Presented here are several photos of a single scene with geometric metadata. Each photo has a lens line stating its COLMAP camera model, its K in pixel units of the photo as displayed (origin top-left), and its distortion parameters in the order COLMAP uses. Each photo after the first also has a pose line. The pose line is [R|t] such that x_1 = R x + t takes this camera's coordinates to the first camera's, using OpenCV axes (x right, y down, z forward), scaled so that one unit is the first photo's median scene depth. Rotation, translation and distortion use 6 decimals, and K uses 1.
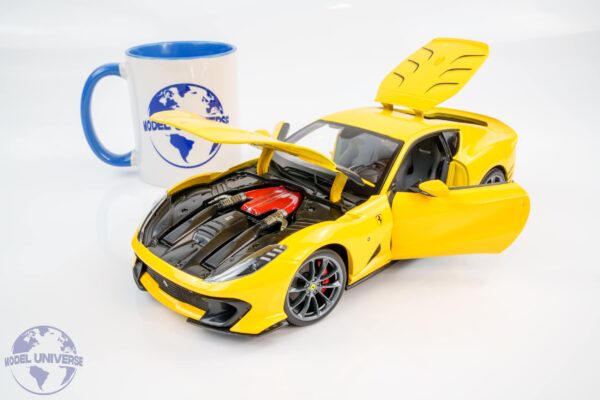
lens RADIAL K [[654.8, 0, 300.0], [0, 654.8, 200.0], [0, 0, 1]] dist [-0.010829, -0.005338]
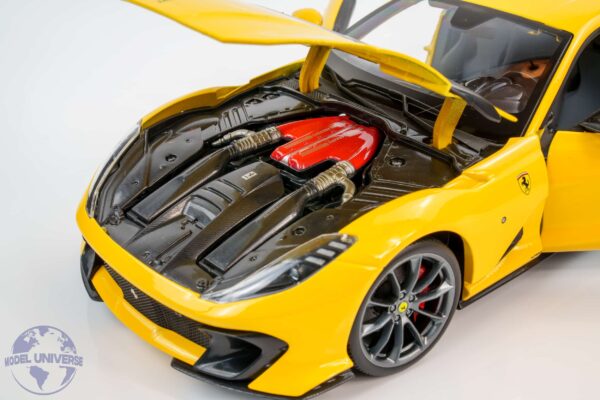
lens RADIAL K [[943.5, 0, 300.0], [0, 943.5, 200.0], [0, 0, 1]] dist [0.110111, 0.054493]
pose [[0.998214, 0.018823, -0.056695, -0.019079], [-0.012722, 0.994273, 0.106114, -0.036421], [0.058368, -0.105203, 0.992736, 0.200488]]
